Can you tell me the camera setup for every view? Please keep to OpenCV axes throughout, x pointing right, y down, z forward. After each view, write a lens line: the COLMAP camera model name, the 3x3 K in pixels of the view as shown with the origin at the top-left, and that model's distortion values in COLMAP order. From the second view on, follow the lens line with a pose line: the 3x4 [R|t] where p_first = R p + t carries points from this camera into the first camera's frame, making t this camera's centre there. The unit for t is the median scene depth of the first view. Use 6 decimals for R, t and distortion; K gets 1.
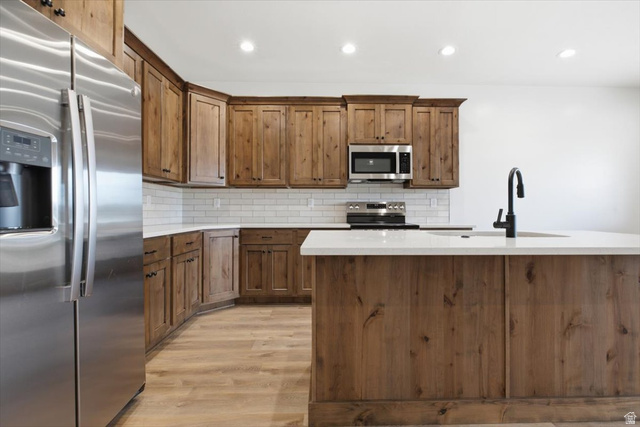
lens RADIAL K [[299.3, 0, 332.3], [0, 299.3, 210.1], [0, 0, 1]] dist [-0.003728, -0.000984]
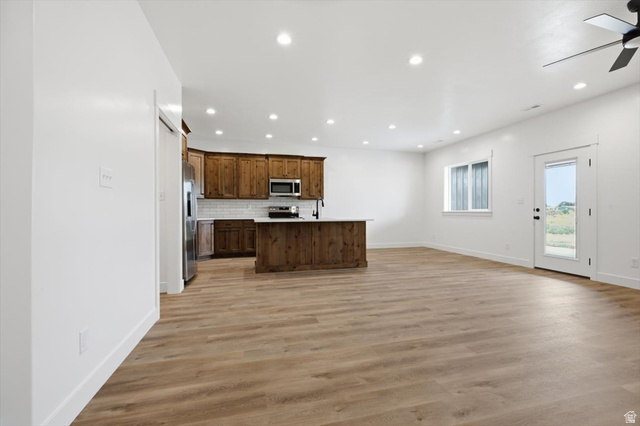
lens RADIAL K [[293.1, 0, 331.4], [0, 293.1, 211.5], [0, 0, 1]] dist [-0.001853, -0.000354]
pose [[0.970381, -0.003646, 0.241553, -0.040955], [0.002576, 0.999985, 0.004745, -0.005124], [-0.241566, -0.003982, 0.970376, -2.407325]]
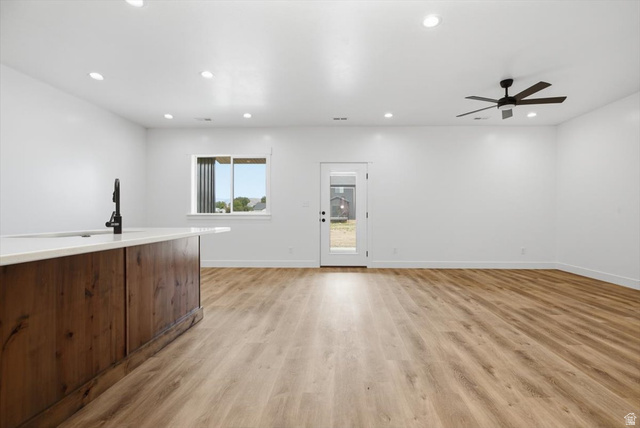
lens RADIAL K [[299.3, 0, 332.3], [0, 299.3, 210.6], [0, 0, 1]] dist [-0.003728, -0.000984]
pose [[0.059207, 0.008366, 0.998211, -0.674501], [-0.003992, 0.999959, -0.008144, -0.001767], [-0.998238, -0.003503, 0.059238, 0.018287]]
